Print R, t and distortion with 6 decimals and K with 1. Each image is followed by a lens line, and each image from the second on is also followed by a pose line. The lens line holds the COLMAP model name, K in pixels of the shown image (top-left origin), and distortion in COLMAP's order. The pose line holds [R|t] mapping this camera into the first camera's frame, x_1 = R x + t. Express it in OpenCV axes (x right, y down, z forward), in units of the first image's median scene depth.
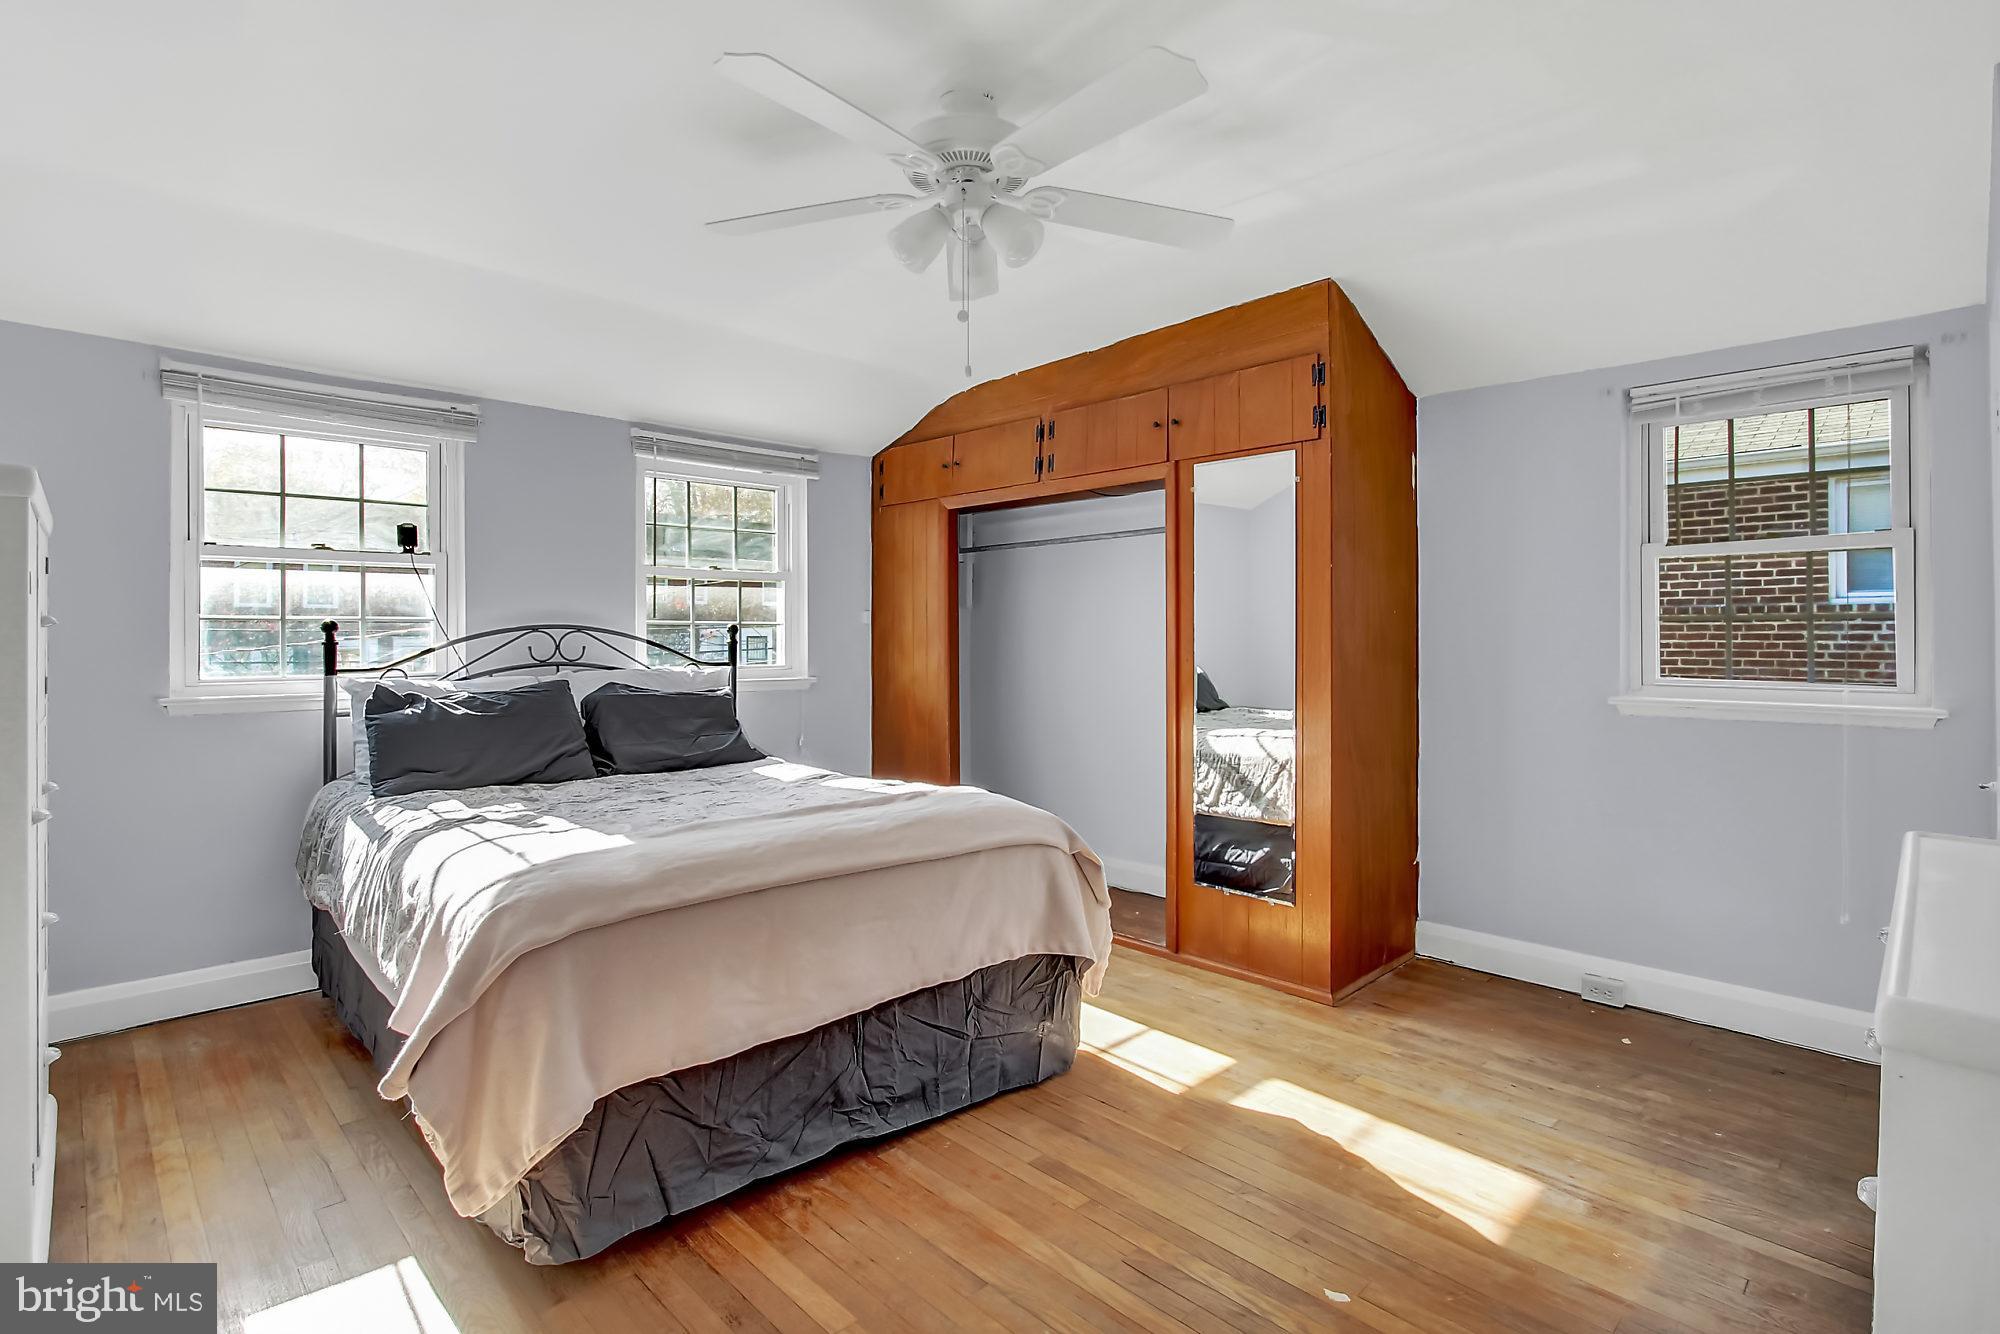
lens RADIAL K [[945.8, 0, 1003.2], [0, 945.8, 643.0], [0, 0, 1]] dist [-0.062052, -0.000118]
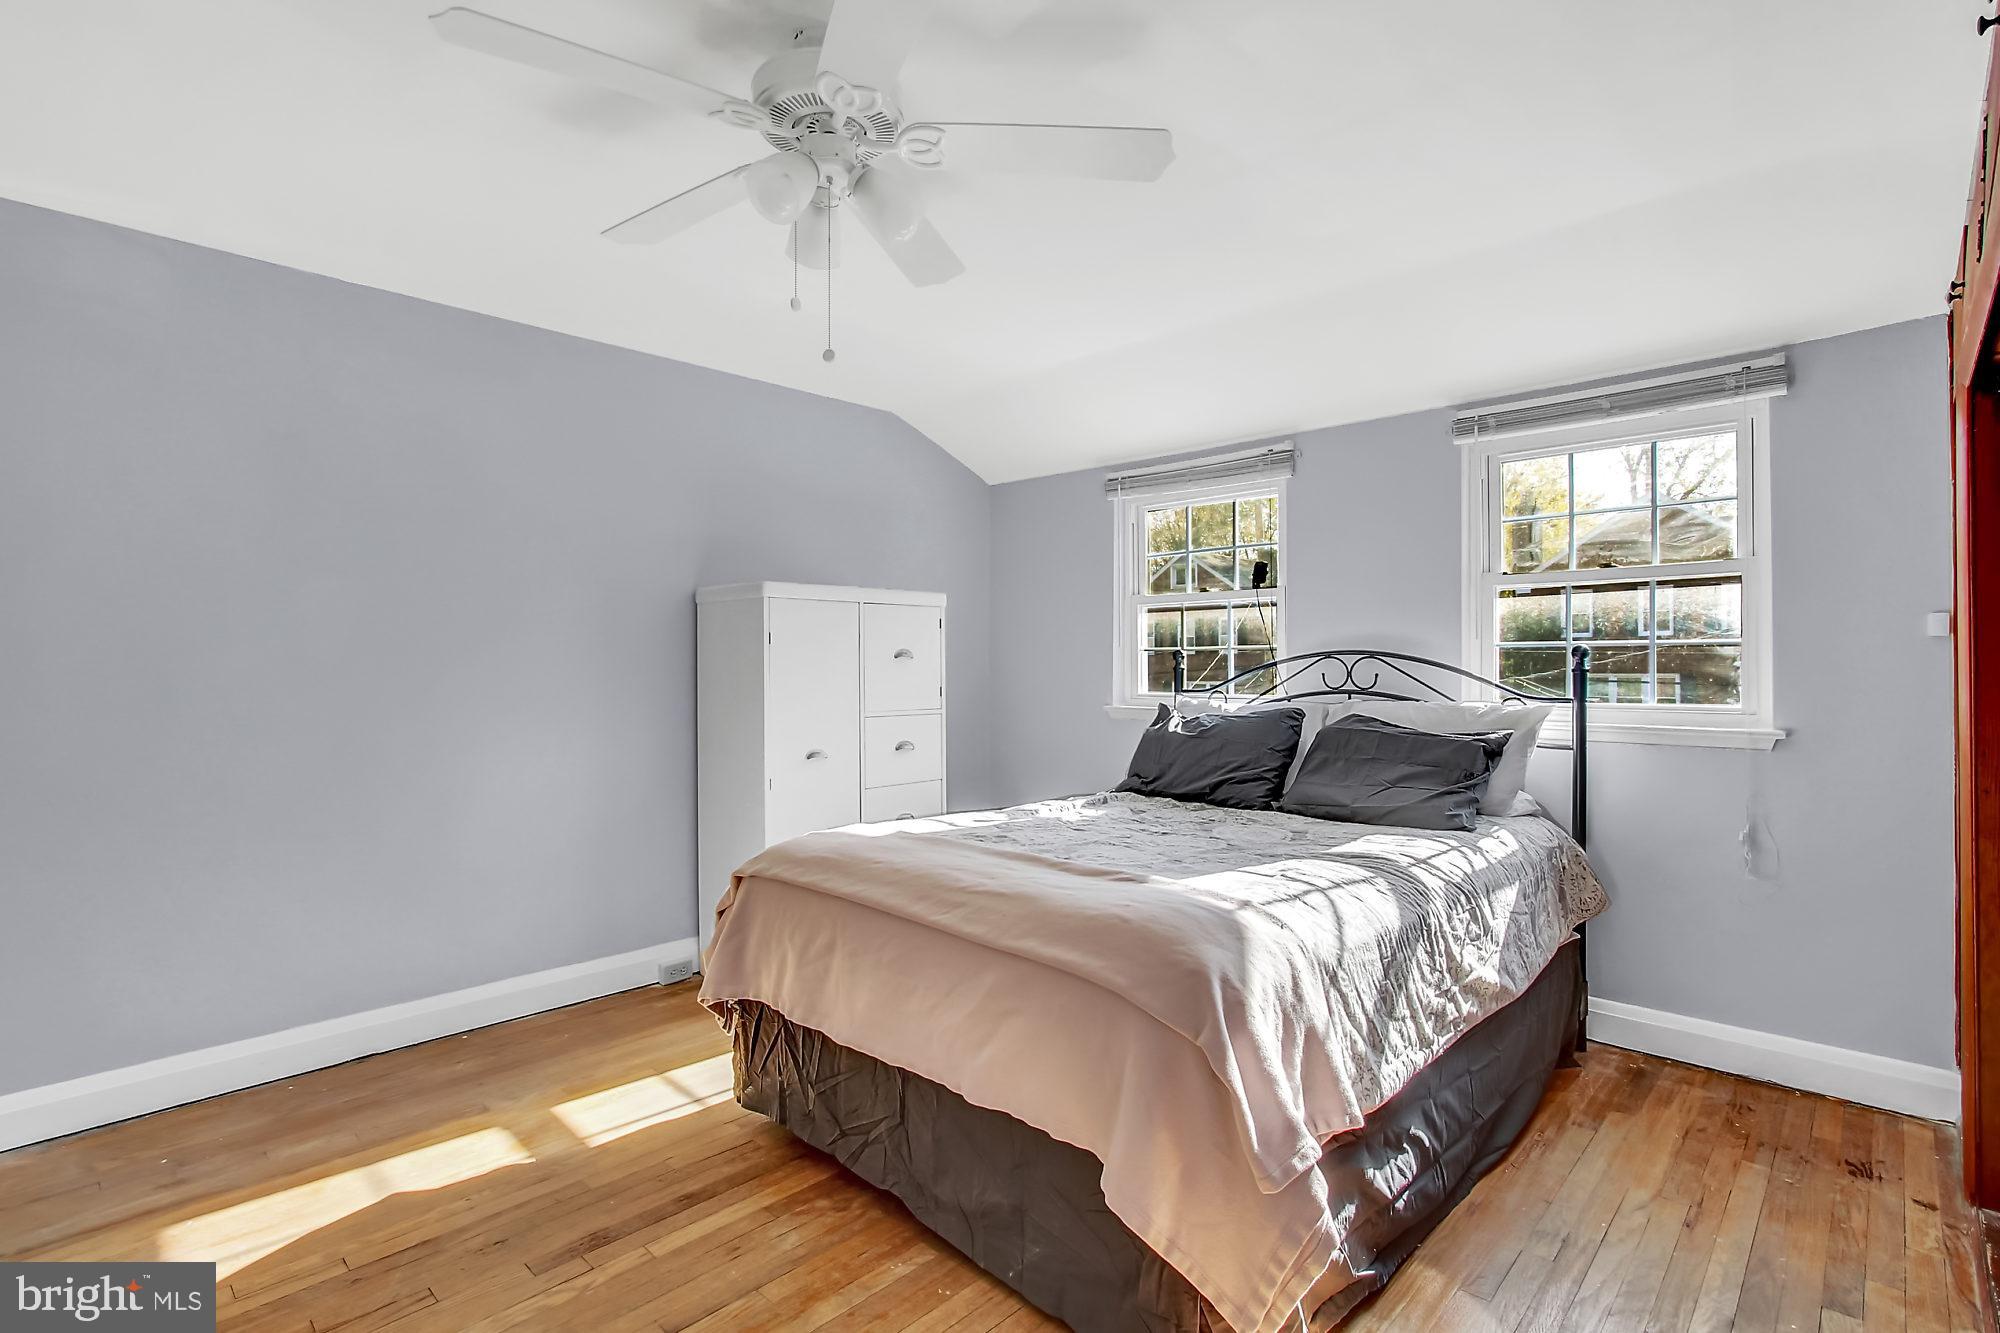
lens RADIAL K [[929.7, 0, 1000.0], [0, 929.7, 666.5], [0, 0, 1]] dist [-0.001743, -0.000155]
pose [[0.024099, 0.014623, -0.999603, 0.497532], [0.005912, 0.999873, 0.014769, -0.021063], [0.999692, -0.006266, 0.024009, 0.673388]]
